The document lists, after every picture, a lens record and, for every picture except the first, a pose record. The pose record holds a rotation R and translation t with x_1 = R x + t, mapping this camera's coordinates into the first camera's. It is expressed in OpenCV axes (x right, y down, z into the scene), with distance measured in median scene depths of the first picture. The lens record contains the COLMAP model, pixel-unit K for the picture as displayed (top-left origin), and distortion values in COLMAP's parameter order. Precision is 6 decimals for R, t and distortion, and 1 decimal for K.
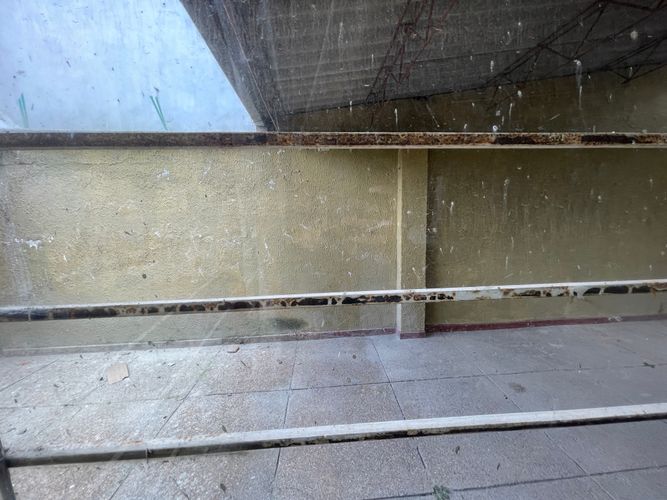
lens RADIAL K [[268.4, 0, 334.2], [0, 268.4, 252.0], [0, 0, 1]] dist [-0.001703, -0.000091]
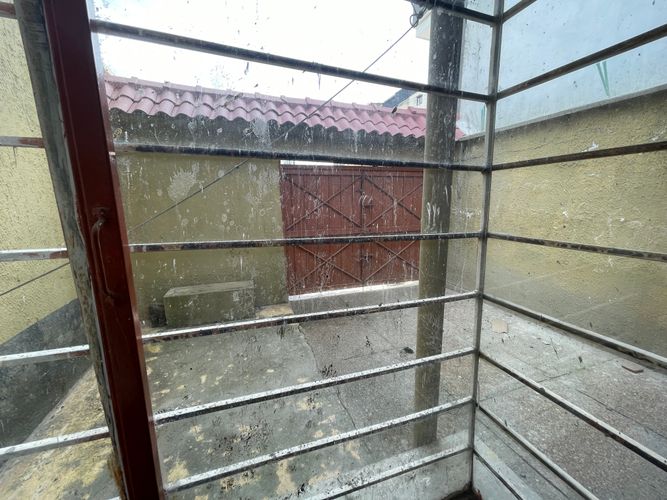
lens RADIAL K [[268.4, 0, 331.3], [0, 268.4, 250.8], [0, 0, 1]] dist [-0.001703, -0.000091]
pose [[0.274253, 0.192457, -0.942203, 0.057595], [-0.124135, 0.978657, 0.163770, 0.012278], [0.953612, 0.072046, 0.292291, -0.096678]]
